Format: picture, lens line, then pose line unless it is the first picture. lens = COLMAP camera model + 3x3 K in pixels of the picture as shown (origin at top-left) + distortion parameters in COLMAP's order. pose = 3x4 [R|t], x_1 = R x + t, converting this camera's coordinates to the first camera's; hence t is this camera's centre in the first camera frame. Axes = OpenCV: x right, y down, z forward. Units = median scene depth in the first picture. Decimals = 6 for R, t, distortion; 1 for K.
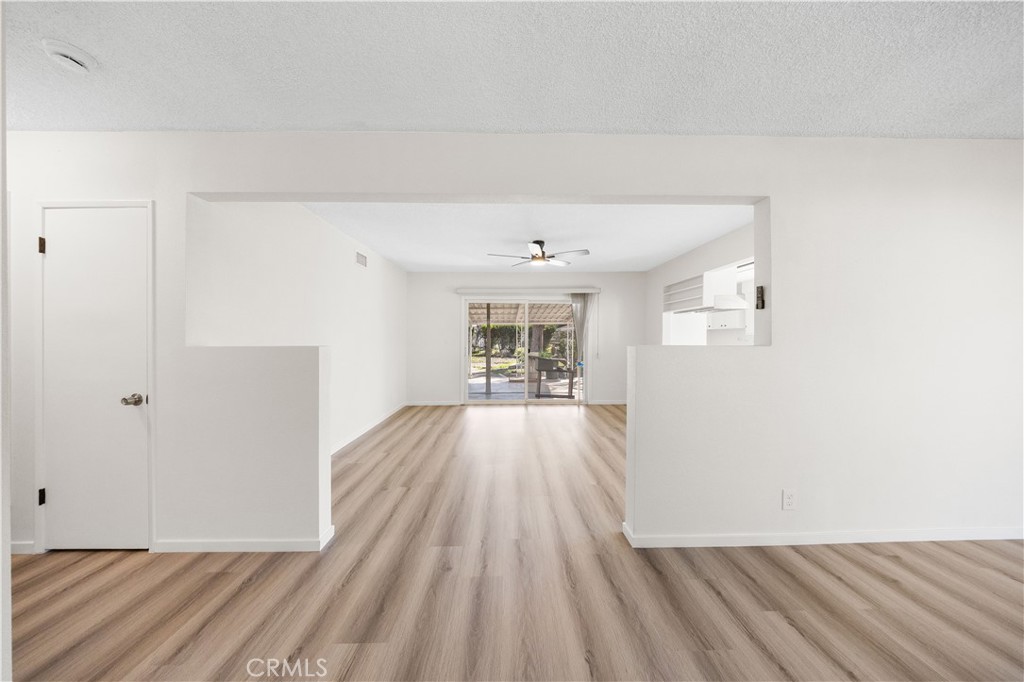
lens RADIAL K [[320.9, 0, 512.7], [0, 320.9, 338.0], [0, 0, 1]] dist [-0.000272, -0.000012]
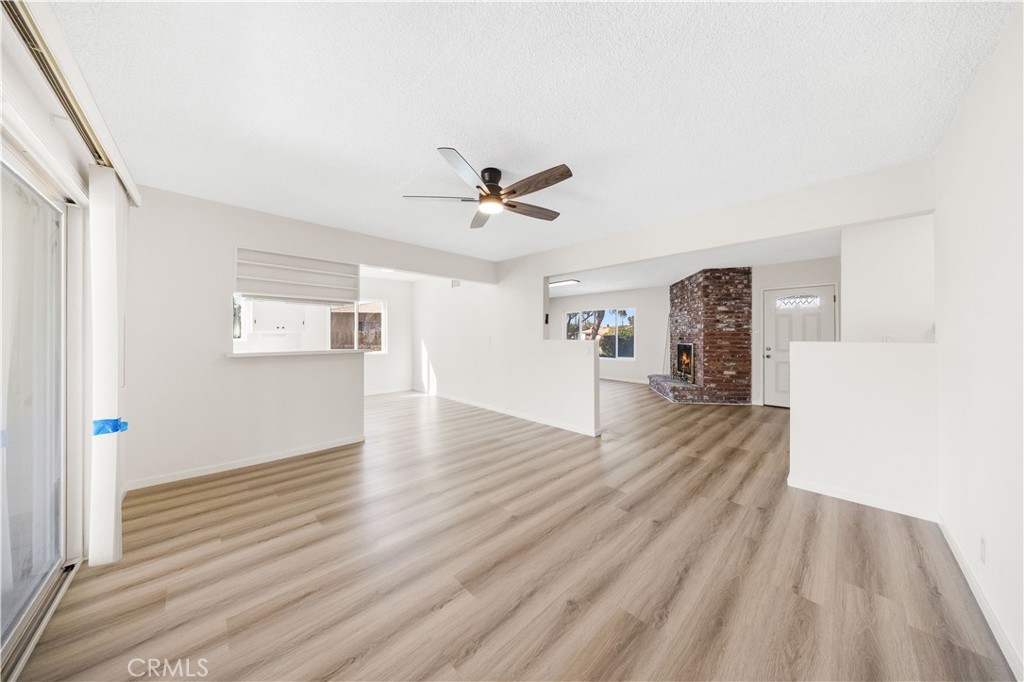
lens RADIAL K [[320.9, 0, 512.7], [0, 320.9, 338.0], [0, 0, 1]] dist [-0.000272, -0.000012]
pose [[-0.677865, -0.010820, 0.735106, -0.637111], [-0.007576, 0.999941, 0.007732, -0.002507], [-0.735147, -0.000328, -0.677908, 2.315598]]
